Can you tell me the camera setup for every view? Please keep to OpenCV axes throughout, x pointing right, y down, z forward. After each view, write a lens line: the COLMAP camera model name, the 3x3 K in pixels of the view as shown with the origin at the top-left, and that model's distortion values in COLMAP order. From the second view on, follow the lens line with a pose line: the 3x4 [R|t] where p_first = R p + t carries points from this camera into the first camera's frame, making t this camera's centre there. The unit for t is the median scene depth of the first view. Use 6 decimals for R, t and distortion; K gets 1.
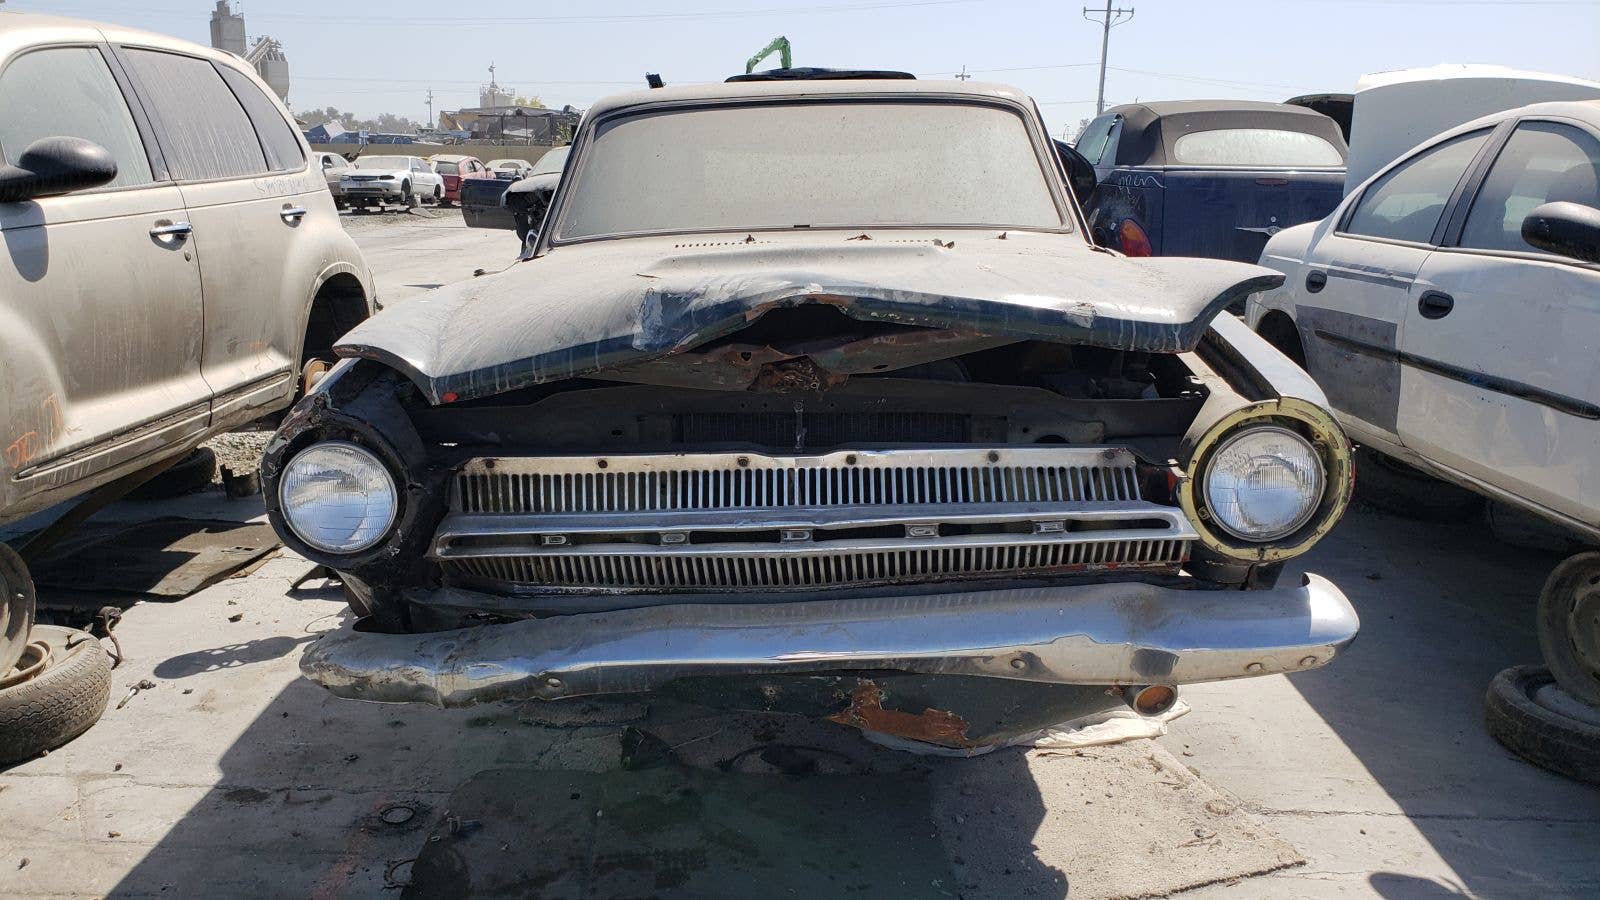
lens RADIAL K [[1275.0, 0, 795.4], [0, 1275.0, 453.4], [0, 0, 1]] dist [0.065452, -0.082336]
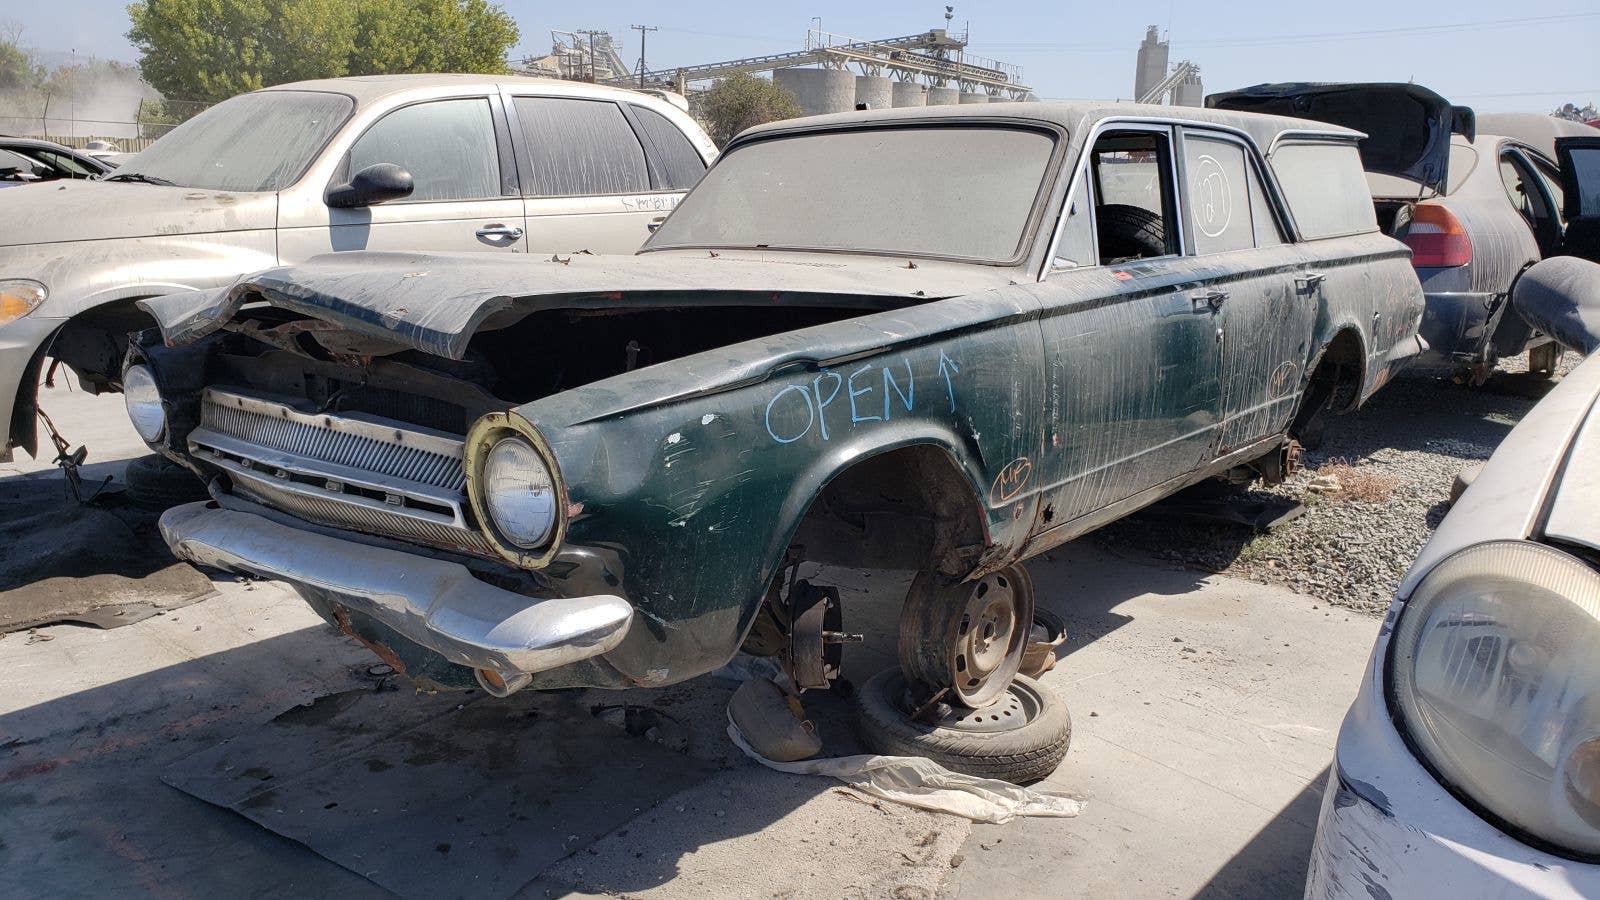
lens RADIAL K [[1275.0, 0, 795.4], [0, 1275.0, 453.4], [0, 0, 1]] dist [0.065452, -0.082336]
pose [[0.744133, 0.148255, -0.651373, 0.760920], [-0.156947, 0.986570, 0.045250, -0.059073], [0.649334, 0.068559, 0.757407, 0.216552]]
